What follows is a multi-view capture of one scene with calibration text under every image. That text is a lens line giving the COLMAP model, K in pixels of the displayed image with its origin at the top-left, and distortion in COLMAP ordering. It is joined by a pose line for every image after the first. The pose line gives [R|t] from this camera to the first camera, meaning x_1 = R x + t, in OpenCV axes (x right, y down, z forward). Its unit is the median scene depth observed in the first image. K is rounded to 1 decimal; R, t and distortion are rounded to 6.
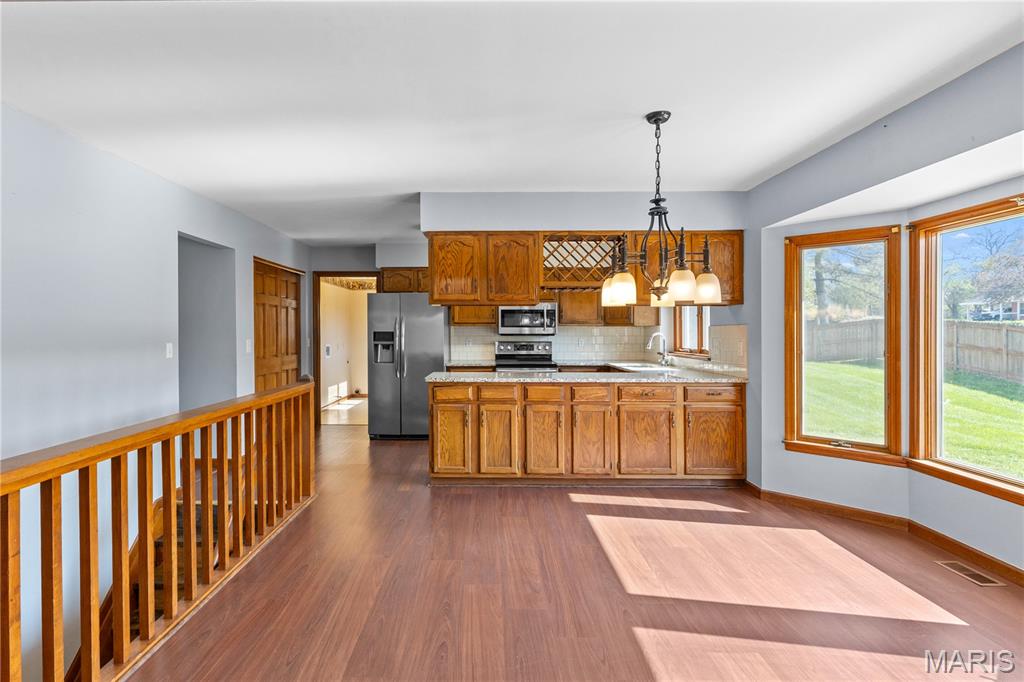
lens RADIAL K [[526.0, 0, 482.1], [0, 526.0, 333.9], [0, 0, 1]] dist [-0.001377, -0.000602]
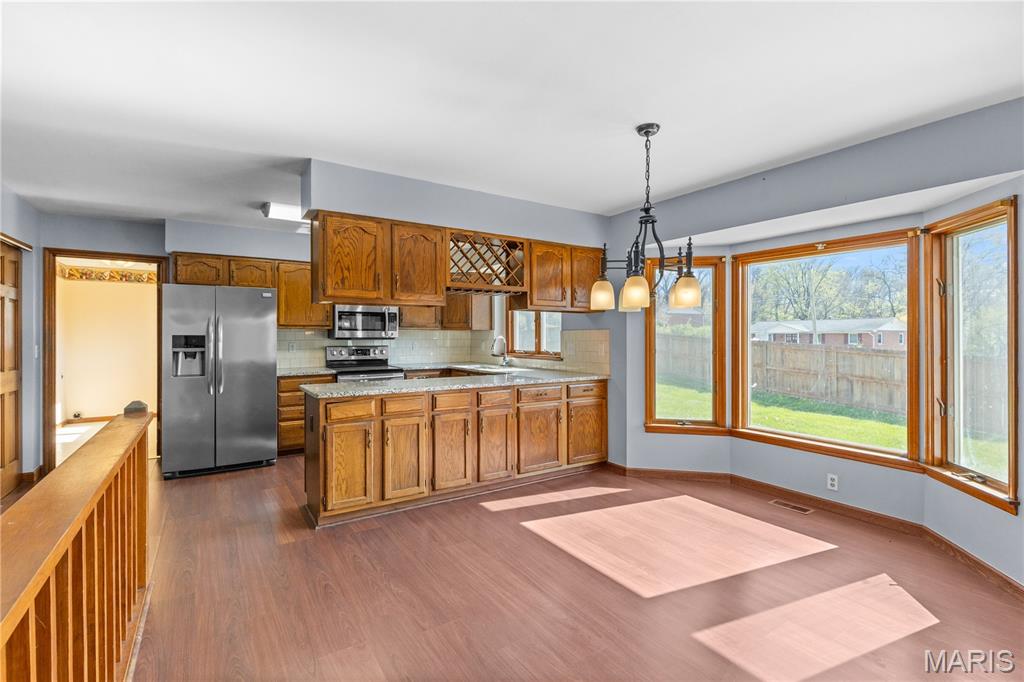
lens RADIAL K [[470.1, 0, 517.5], [0, 470.1, 335.2], [0, 0, 1]] dist [0.000708, 0.000095]
pose [[0.826909, 0.000060, 0.562335, -0.255844], [0.002525, 0.999990, -0.003819, -0.000984], [-0.562330, 0.004578, 0.826900, 0.241064]]
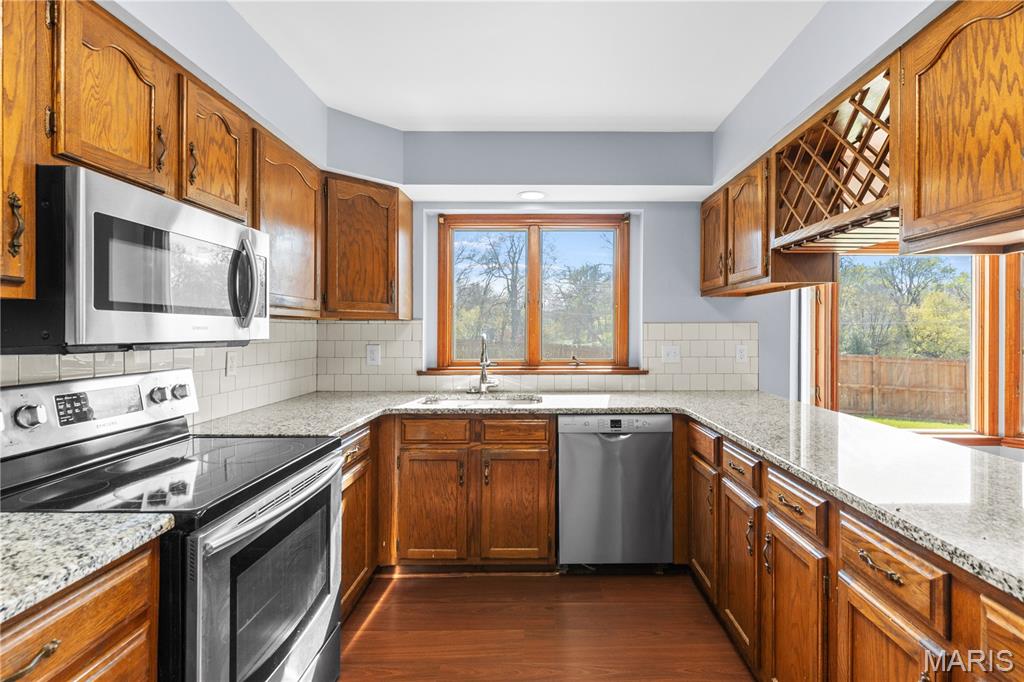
lens RADIAL K [[472.0, 0, 536.7], [0, 472.0, 330.1], [0, 0, 1]] dist [-0.000575, -0.000089]
pose [[-0.013969, -0.000142, 0.999902, -0.201952], [0.004438, 0.999990, 0.000204, -0.007508], [-0.999893, 0.004440, -0.013968, 1.322194]]
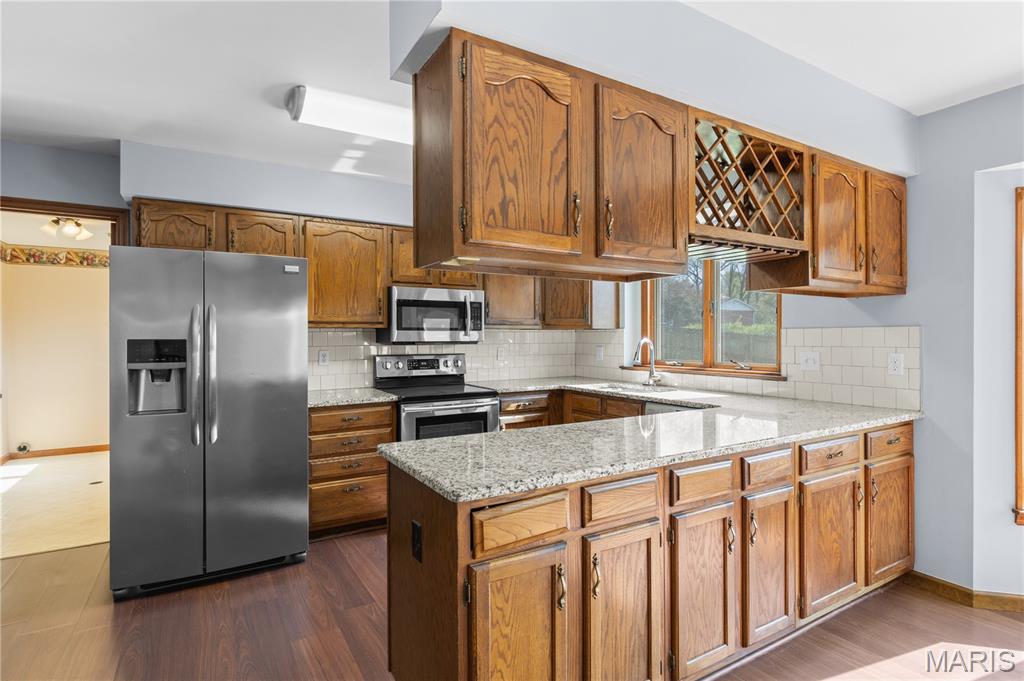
lens RADIAL K [[518.4, 0, 510.3], [0, 518.4, 335.1], [0, 0, 1]] dist [0.000670, -0.000499]
pose [[0.849383, -0.001676, 0.527774, -0.240909], [0.005741, 0.999965, -0.006064, -0.005602], [-0.527746, 0.008180, 0.849363, 0.719363]]
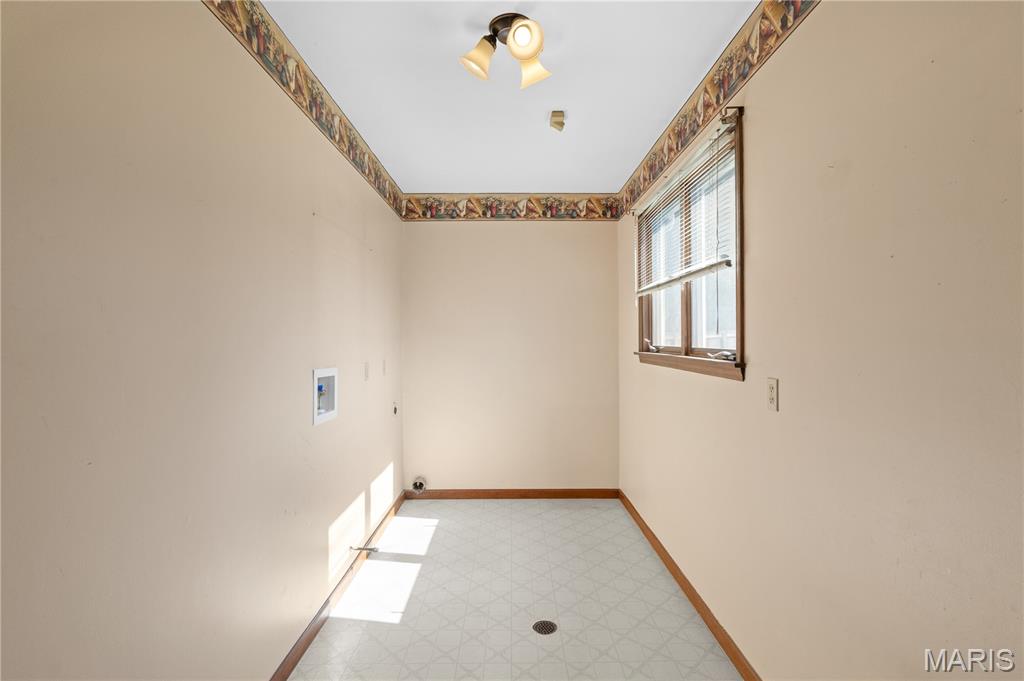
lens RADIAL K [[474.0, 0, 515.6], [0, 474.0, 330.9], [0, 0, 1]] dist [-0.000673, -0.000029]
pose [[0.999743, -0.000194, 0.022655, -0.470101], [0.000499, 0.999909, -0.013463, 0.007988], [-0.022651, 0.013471, 0.999653, 1.761233]]
